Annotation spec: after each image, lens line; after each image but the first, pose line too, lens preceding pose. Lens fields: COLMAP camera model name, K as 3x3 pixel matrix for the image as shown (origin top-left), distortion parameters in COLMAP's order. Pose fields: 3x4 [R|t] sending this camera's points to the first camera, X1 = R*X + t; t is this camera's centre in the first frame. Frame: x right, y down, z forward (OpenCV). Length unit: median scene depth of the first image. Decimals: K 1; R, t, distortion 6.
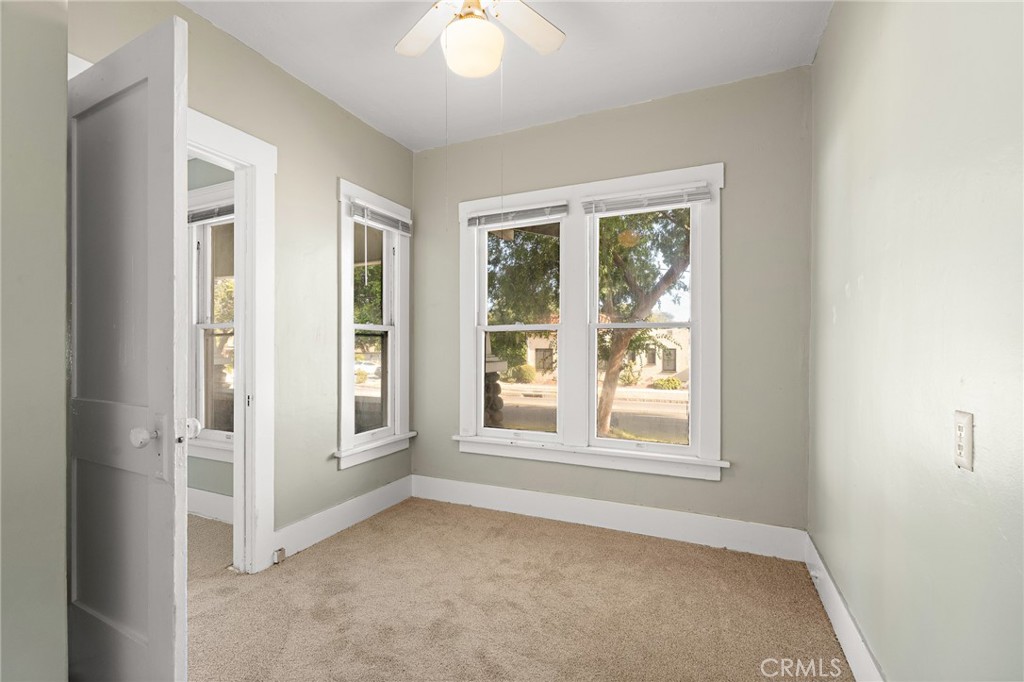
lens RADIAL K [[451.9, 0, 509.3], [0, 451.9, 345.0], [0, 0, 1]] dist [-0.001097, 0.000061]
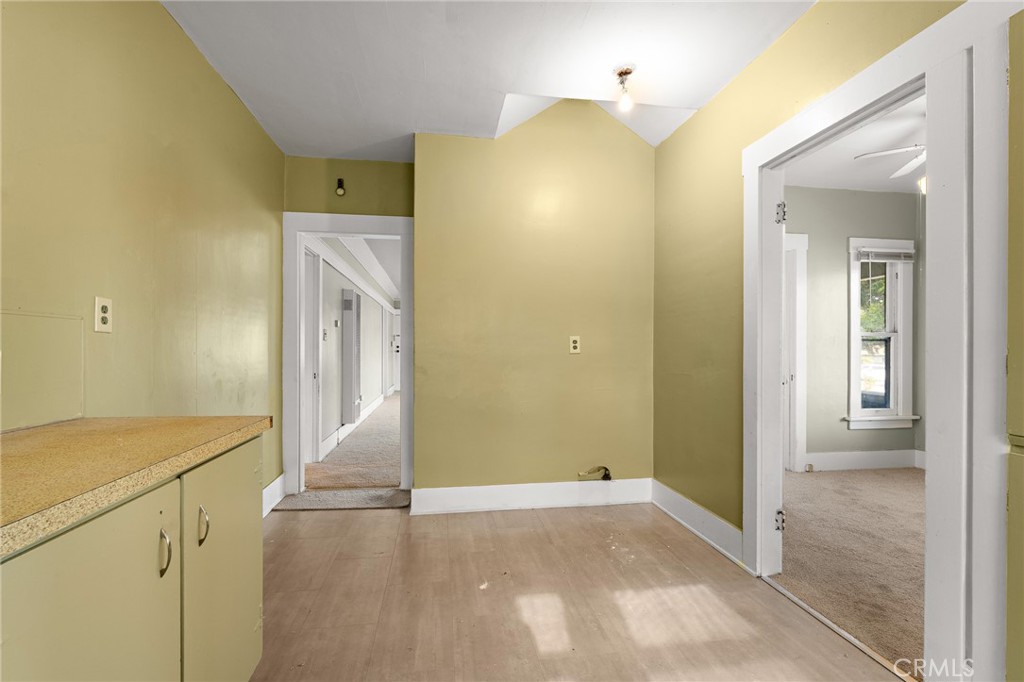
lens RADIAL K [[451.9, 0, 509.3], [0, 451.9, 345.0], [0, 0, 1]] dist [-0.001097, 0.000061]
pose [[0.548291, -0.001348, -0.836287, 0.233272], [-0.002084, 0.999993, -0.002979, -0.000289], [0.836285, 0.003376, 0.548284, -0.688170]]
